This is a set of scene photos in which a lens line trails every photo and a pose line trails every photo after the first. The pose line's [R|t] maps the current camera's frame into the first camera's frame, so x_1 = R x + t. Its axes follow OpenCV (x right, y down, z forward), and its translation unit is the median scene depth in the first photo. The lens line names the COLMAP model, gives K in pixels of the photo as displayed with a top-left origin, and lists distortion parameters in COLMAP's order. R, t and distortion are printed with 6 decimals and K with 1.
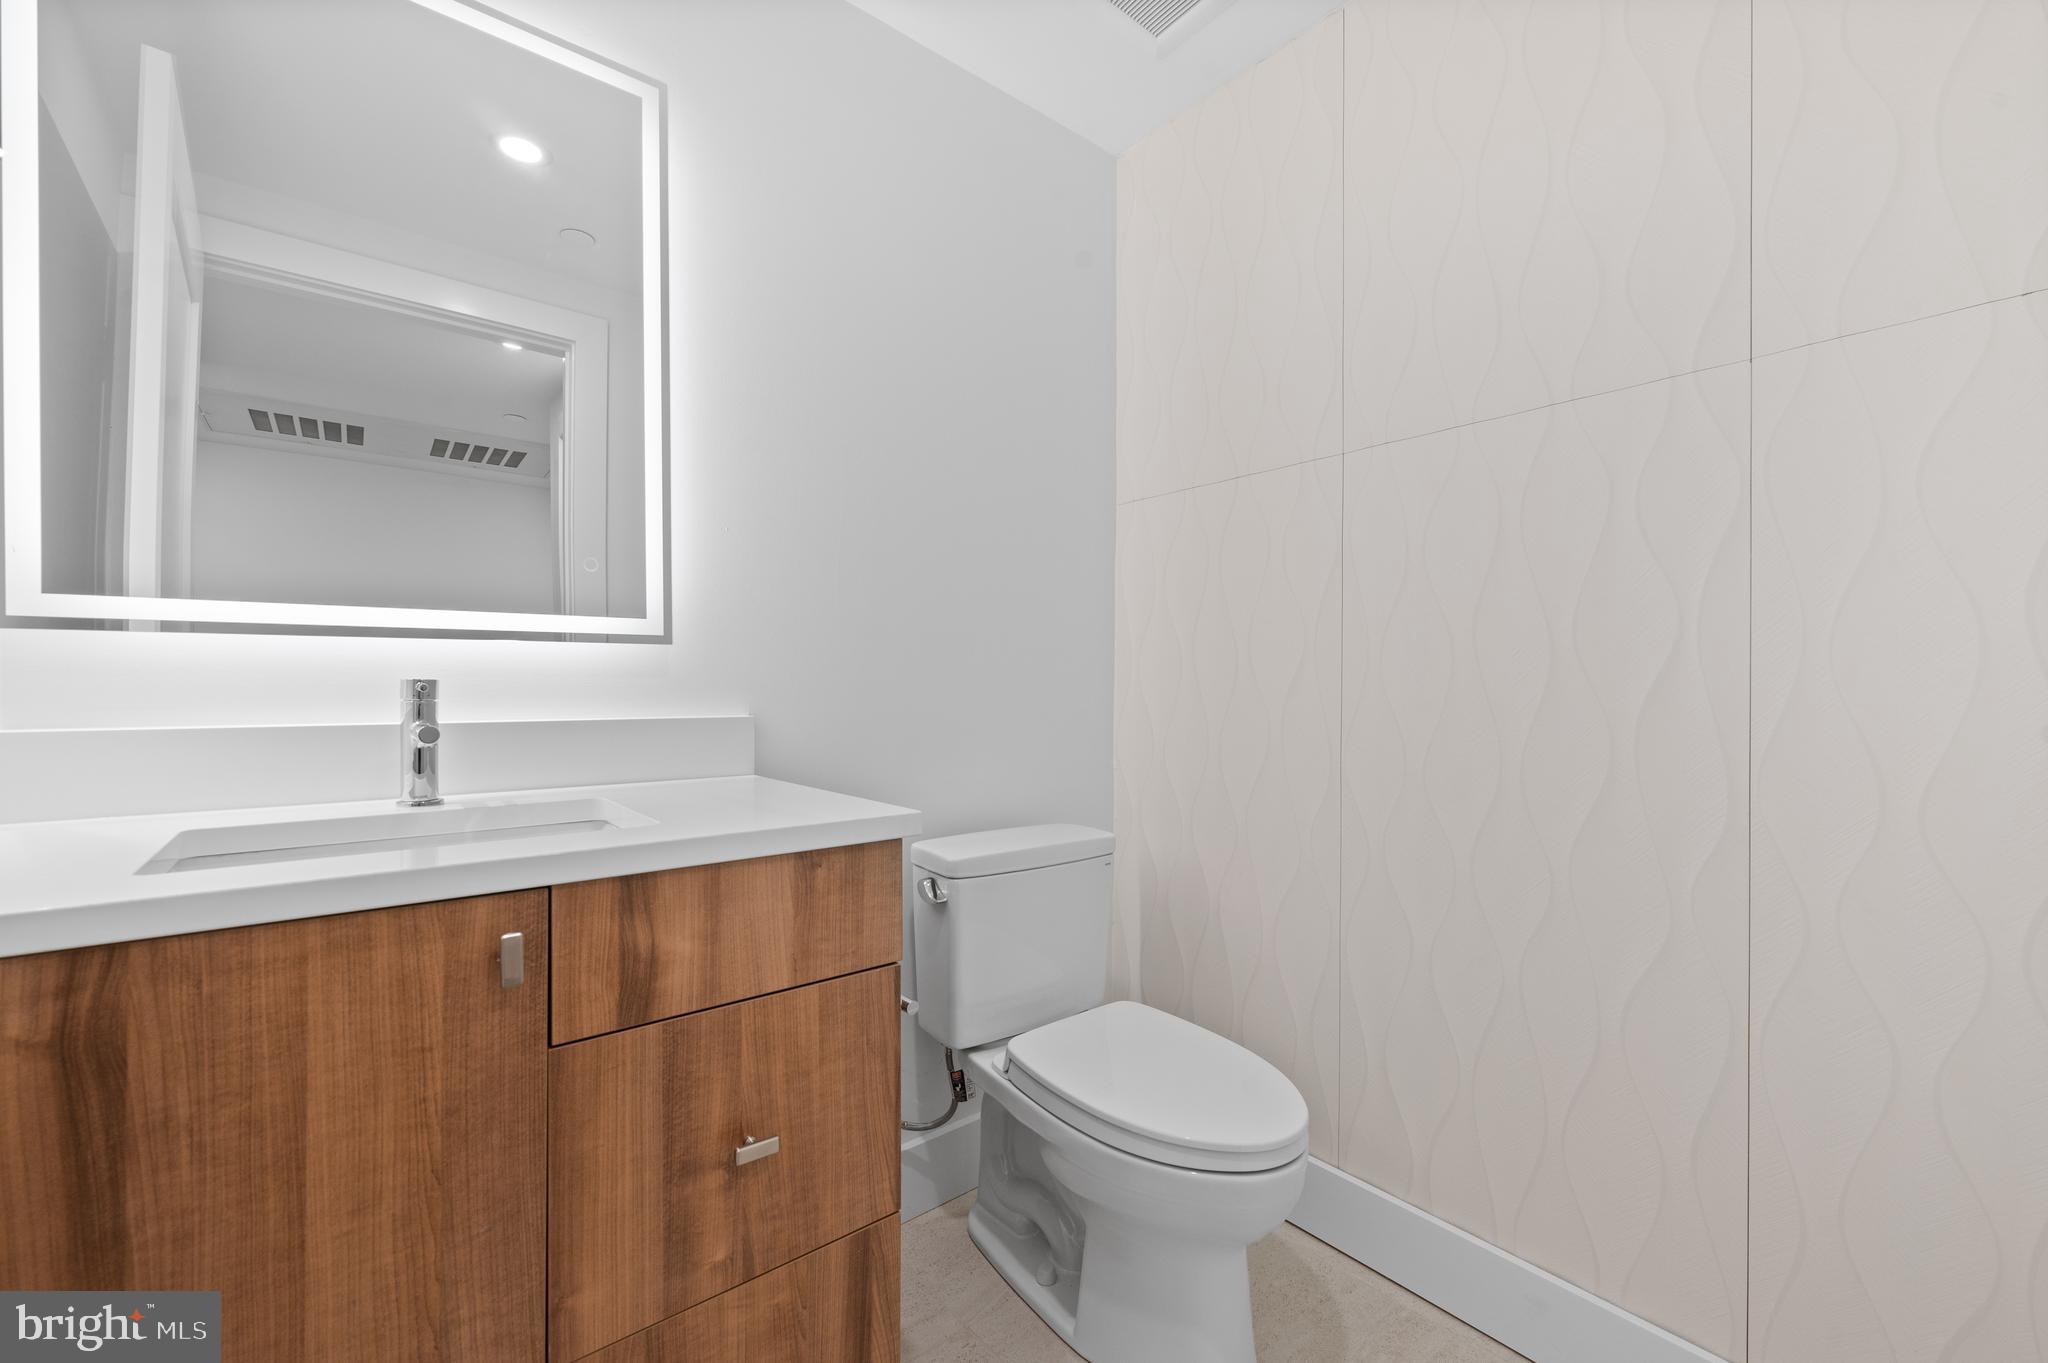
lens RADIAL K [[828.4, 0, 1028.0], [0, 828.4, 684.9], [0, 0, 1]] dist [-0.000827, -0.000288]
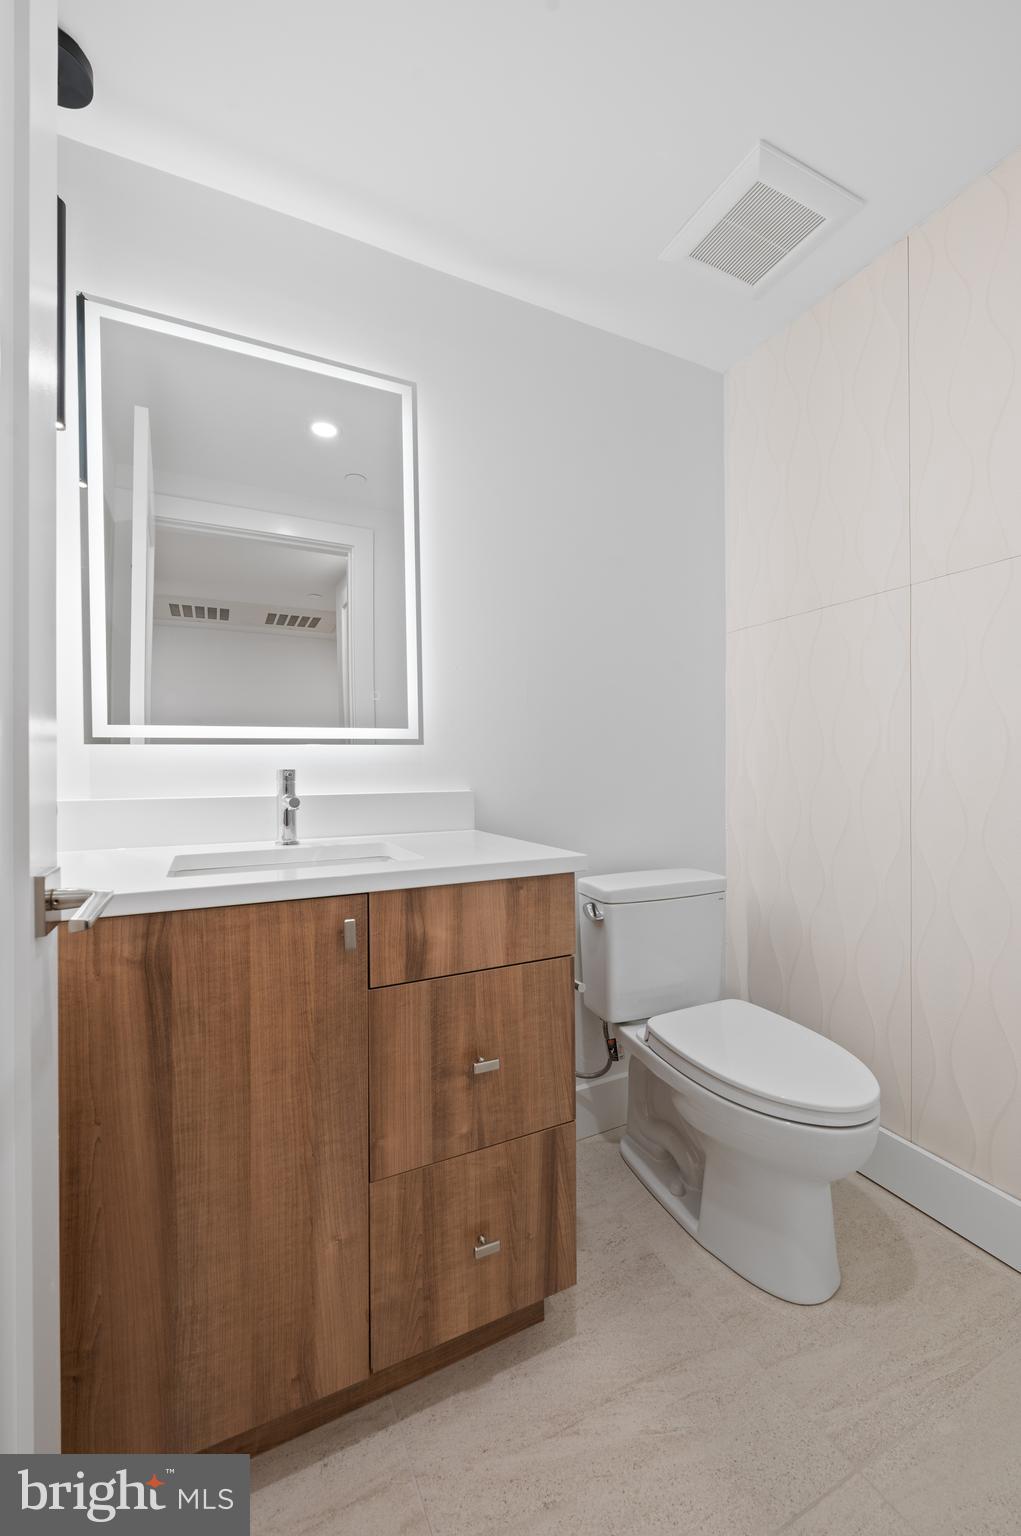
lens RADIAL K [[623.8, 0, 515.2], [0, 623.8, 768.4], [0, 0, 1]] dist [-0.002543, -0.000229]
pose [[0.974046, -0.009461, -0.226152, 0.000755], [0.010143, 0.999947, 0.001852, -0.006854], [0.226123, -0.004098, 0.974090, -0.134254]]
